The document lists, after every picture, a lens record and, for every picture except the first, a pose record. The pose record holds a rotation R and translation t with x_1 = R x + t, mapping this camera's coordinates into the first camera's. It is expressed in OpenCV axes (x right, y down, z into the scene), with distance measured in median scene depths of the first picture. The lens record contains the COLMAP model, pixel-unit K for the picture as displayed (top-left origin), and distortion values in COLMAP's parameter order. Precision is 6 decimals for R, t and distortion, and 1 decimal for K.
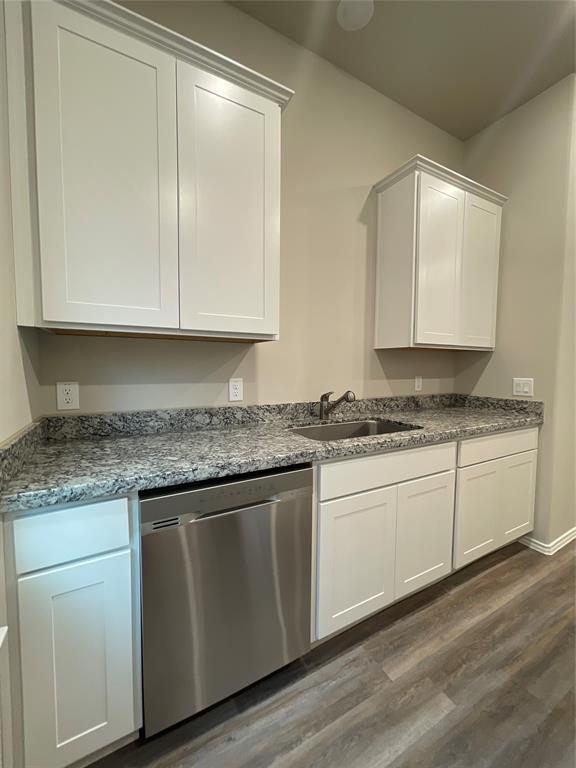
lens RADIAL K [[310.2, 0, 281.7], [0, 310.2, 384.7], [0, 0, 1]] dist [-0.001462, -0.000336]
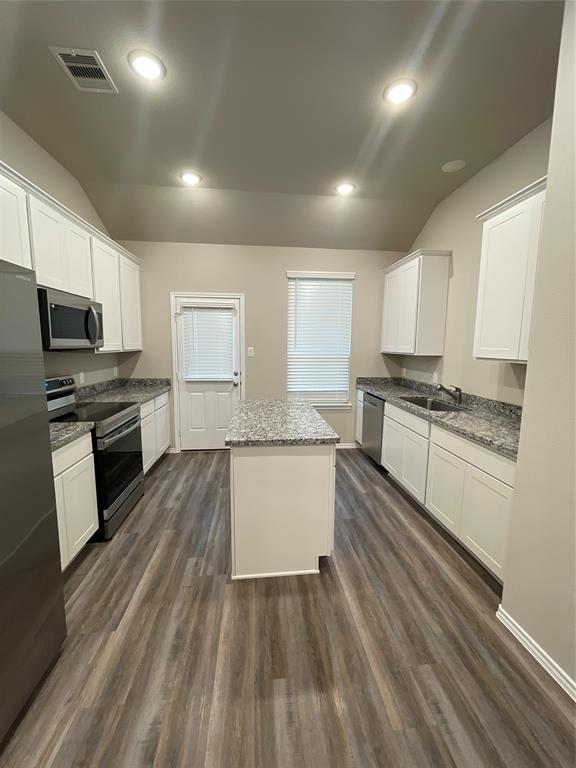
lens RADIAL K [[310.2, 0, 287.2], [0, 310.2, 382.3], [0, 0, 1]] dist [-0.001462, -0.000336]
pose [[-0.390661, 0.100164, -0.915069, 2.157298], [-0.072998, 0.987561, 0.139263, -0.171701], [0.917636, 0.121203, -0.378490, 0.874882]]
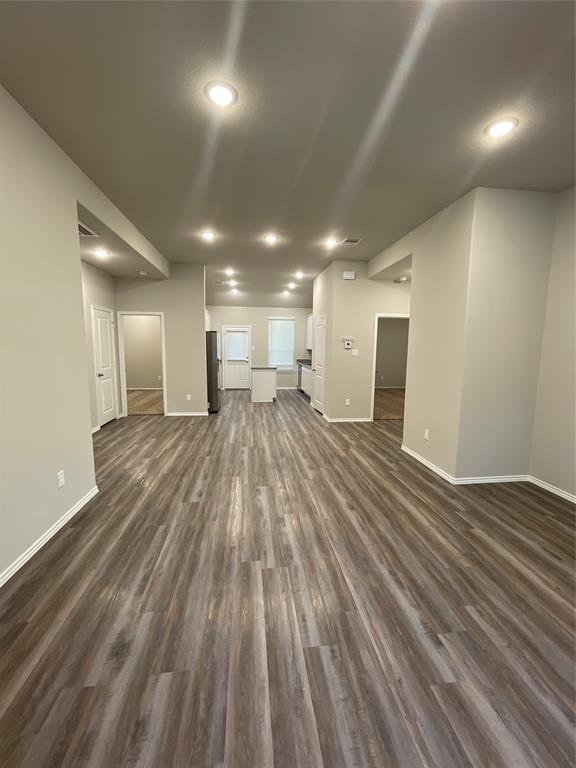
lens RADIAL K [[310.2, 0, 289.3], [0, 310.2, 383.1], [0, 0, 1]] dist [-0.001462, -0.000336]
pose [[-0.362234, 0.105070, -0.926146, 5.436958], [-0.074458, 0.987189, 0.141117, -0.292011], [0.929108, 0.120076, -0.349770, 2.511125]]
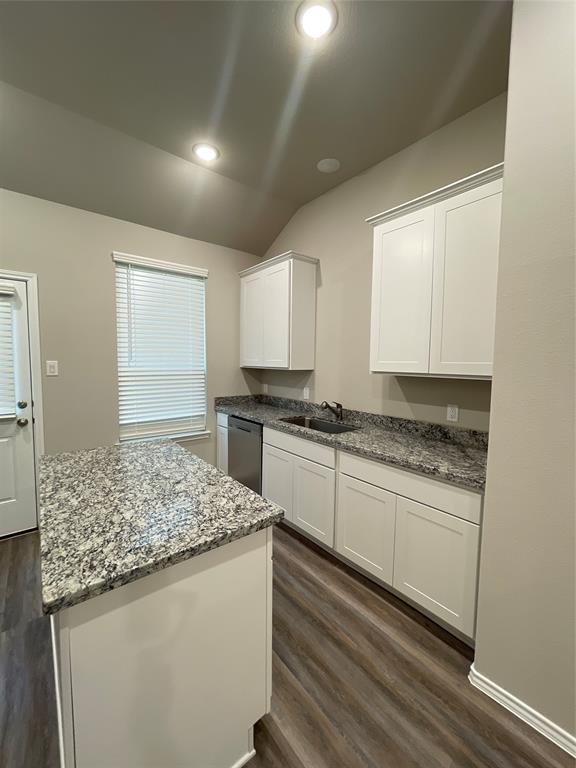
lens RADIAL K [[310.2, 0, 286.7], [0, 310.2, 381.6], [0, 0, 1]] dist [-0.001462, -0.000336]
pose [[0.178936, 0.062529, -0.981872, 1.723826], [-0.074454, 0.995977, 0.049859, -0.144306], [0.981040, 0.064183, 0.182872, 0.518789]]
